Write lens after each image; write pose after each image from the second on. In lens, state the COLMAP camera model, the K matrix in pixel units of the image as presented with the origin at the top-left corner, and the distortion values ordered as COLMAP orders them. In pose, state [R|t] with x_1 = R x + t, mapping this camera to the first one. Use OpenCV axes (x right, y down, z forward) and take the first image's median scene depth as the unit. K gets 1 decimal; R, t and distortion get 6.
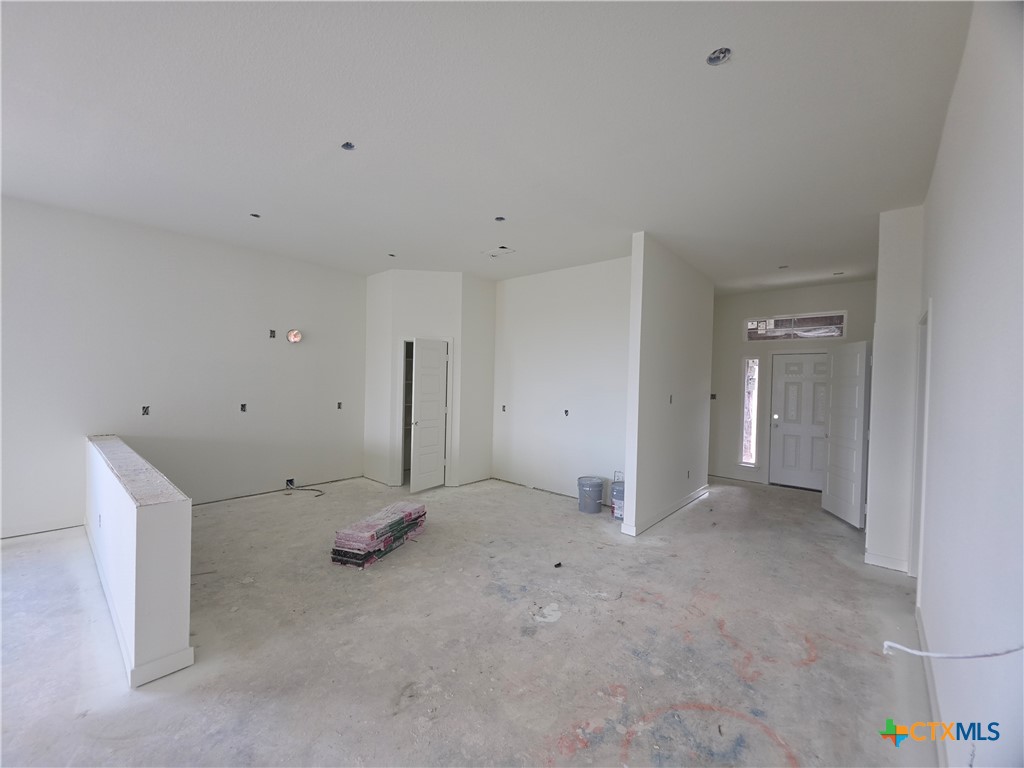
lens RADIAL K [[408.3, 0, 510.5], [0, 408.3, 388.6], [0, 0, 1]] dist [0.010976, -0.009133]
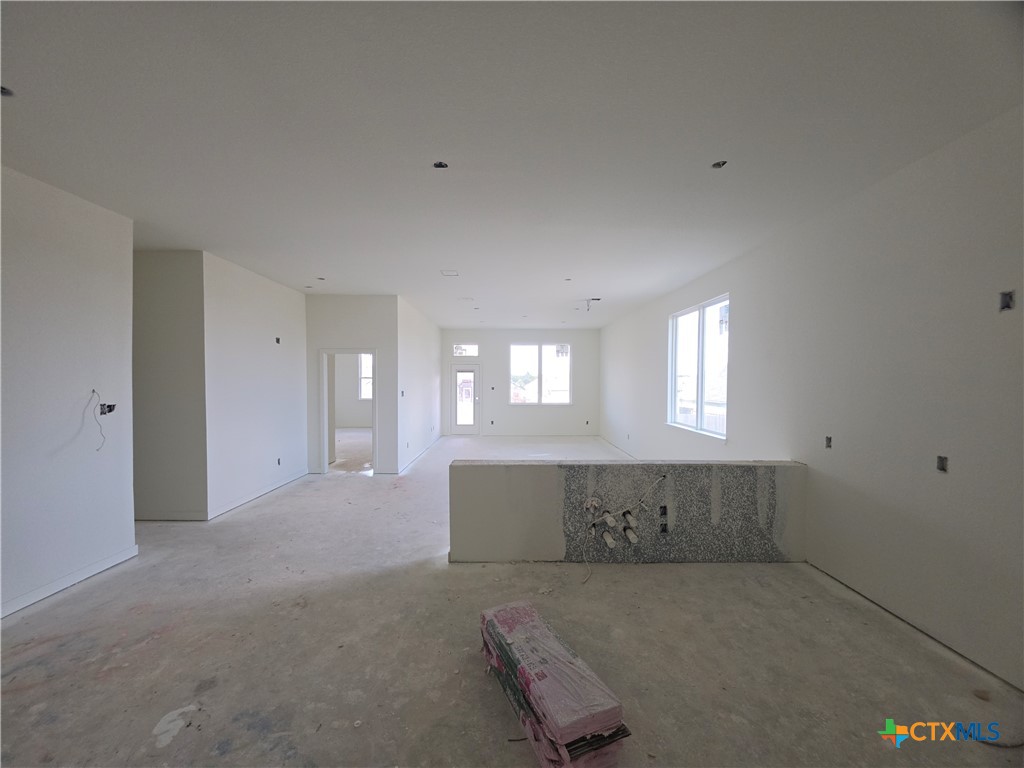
lens RADIAL K [[410.0, 0, 510.4], [0, 410.0, 387.7], [0, 0, 1]] dist [0.011929, -0.009496]
pose [[-0.747059, -0.013988, -0.664611, 0.106089], [-0.031512, 0.999400, 0.014387, -0.052776], [0.664011, 0.031691, -0.747051, 1.452145]]
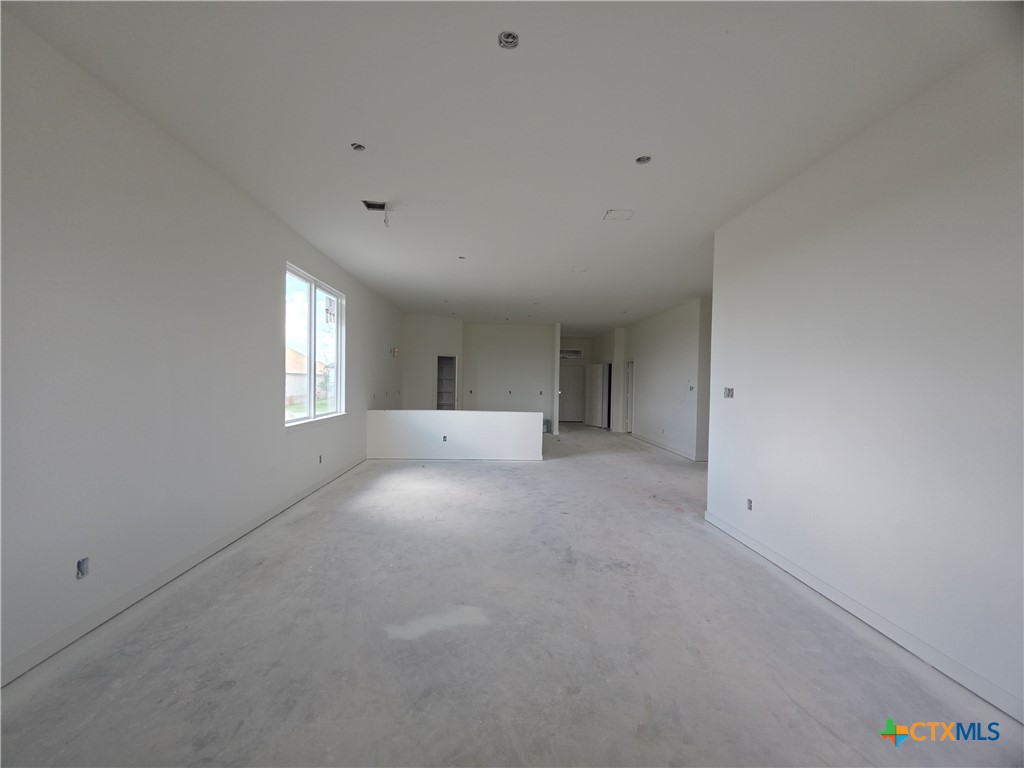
lens RADIAL K [[410.0, 0, 510.4], [0, 410.0, 387.7], [0, 0, 1]] dist [0.011929, -0.009496]
pose [[0.722355, -0.022829, 0.691146, -2.093386], [0.010065, 0.999696, 0.022501, -0.022492], [-0.691449, -0.009297, 0.722365, -0.868108]]
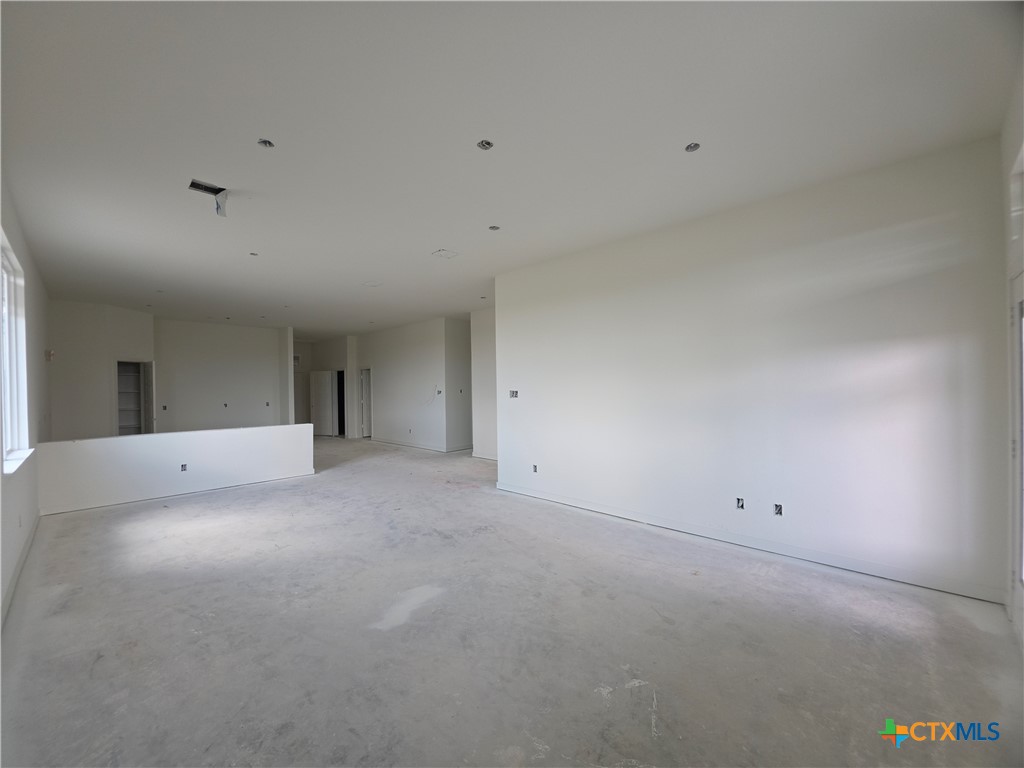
lens RADIAL K [[410.0, 0, 510.4], [0, 410.0, 387.7], [0, 0, 1]] dist [0.011929, -0.009496]
pose [[0.051899, -0.028435, 0.998247, -2.475244], [0.030885, 0.999162, 0.026855, -0.044897], [-0.998175, 0.029437, 0.052734, -0.536487]]
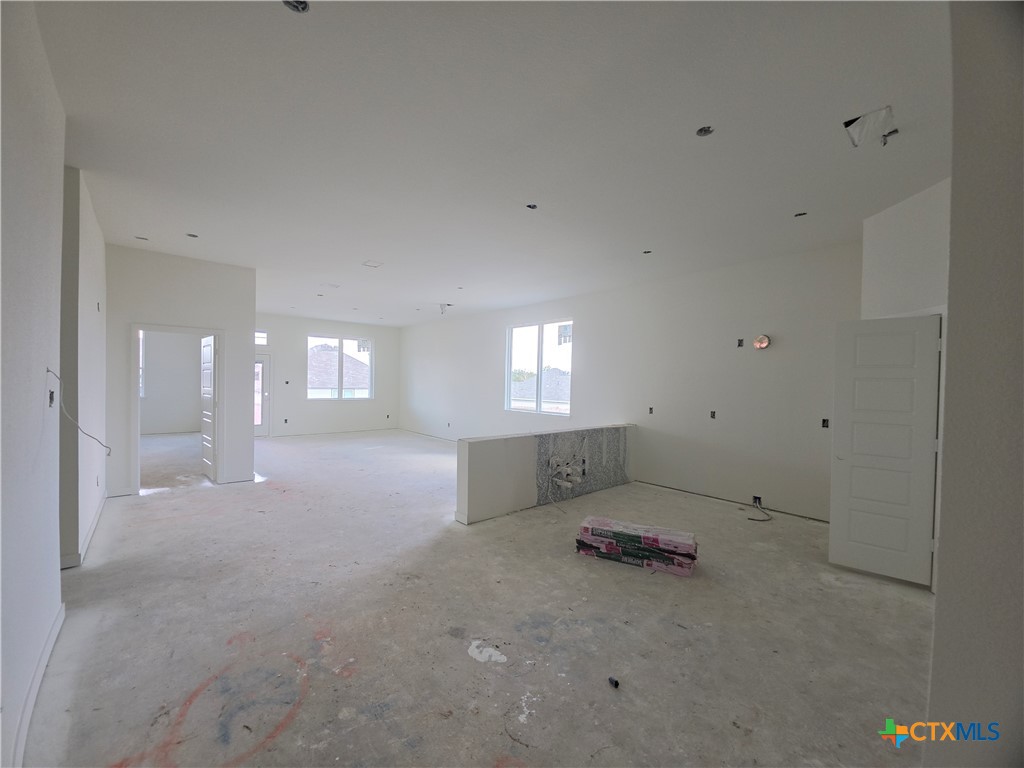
lens RADIAL K [[408.3, 0, 510.5], [0, 408.3, 388.6], [0, 0, 1]] dist [0.010976, -0.009133]
pose [[-0.135381, -0.011583, -0.990726, 0.708891], [-0.037698, 0.999268, -0.006531, 0.006387], [0.990076, 0.036464, -0.135719, 0.871815]]
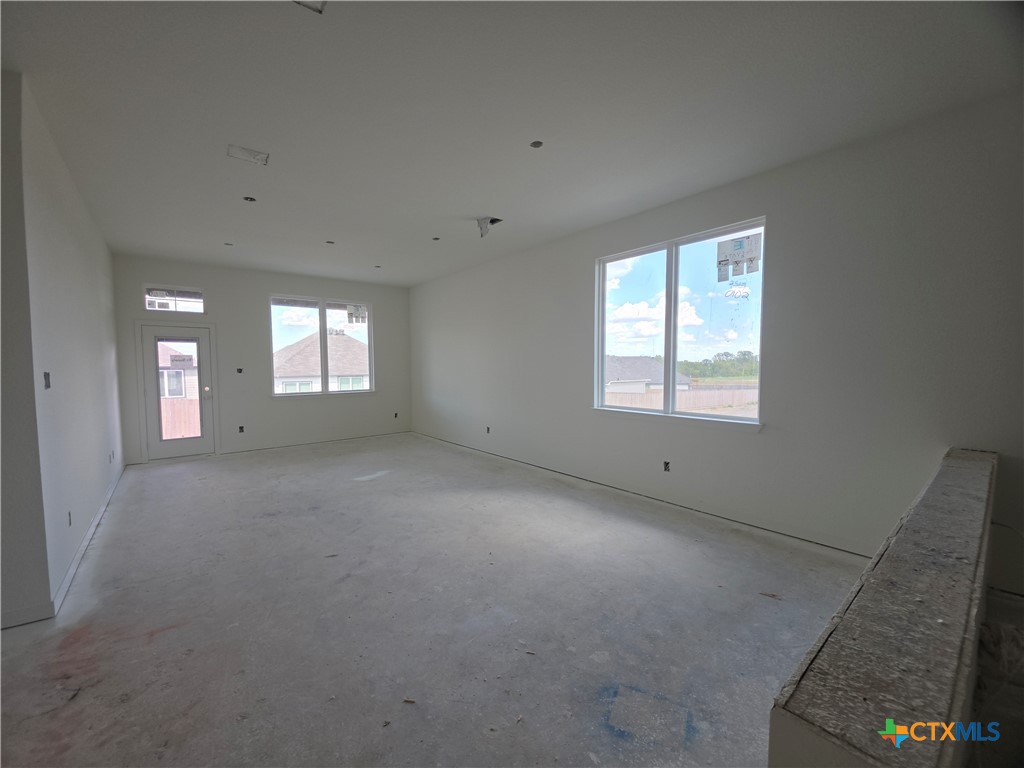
lens RADIAL K [[410.0, 0, 510.4], [0, 410.0, 387.7], [0, 0, 1]] dist [0.011929, -0.009496]
pose [[-0.167531, 0.031039, -0.985378, -0.296538], [-0.012628, 0.999355, 0.033627, 0.003917], [0.985786, 0.018076, -0.167030, 0.457931]]
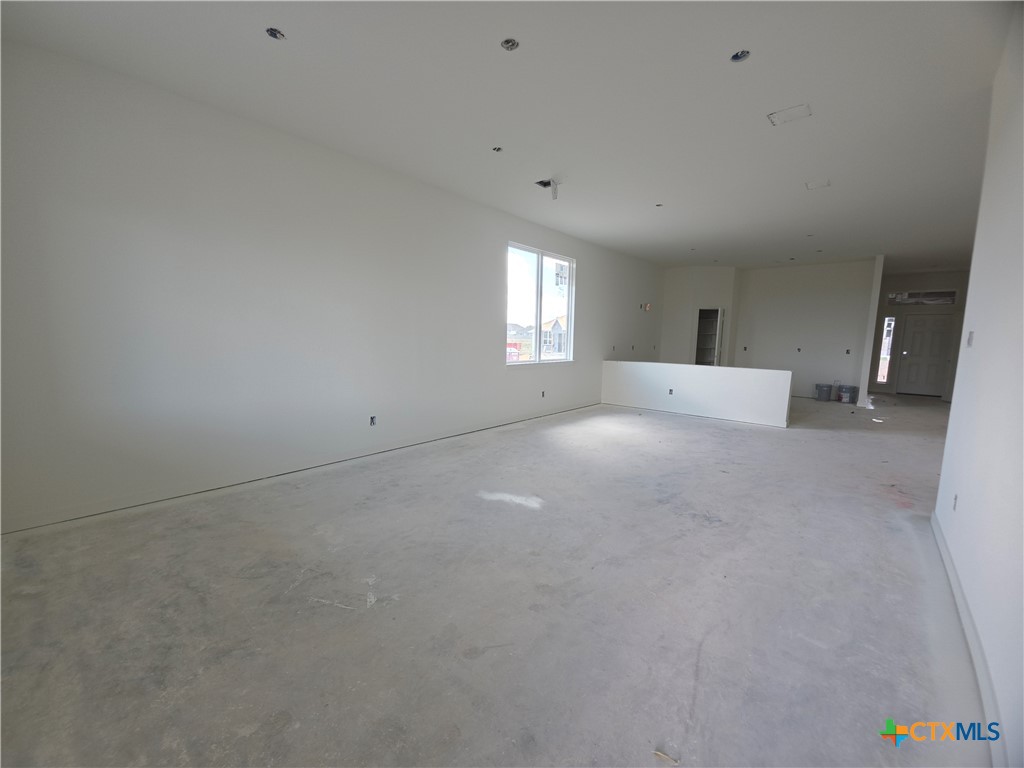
lens RADIAL K [[410.0, 0, 510.4], [0, 410.0, 387.7], [0, 0, 1]] dist [0.011929, -0.009496]
pose [[0.999964, -0.007349, -0.004140, -1.703967], [0.007761, 0.993880, 0.110195, 0.023225], [0.003305, -0.110224, 0.993901, -1.216736]]
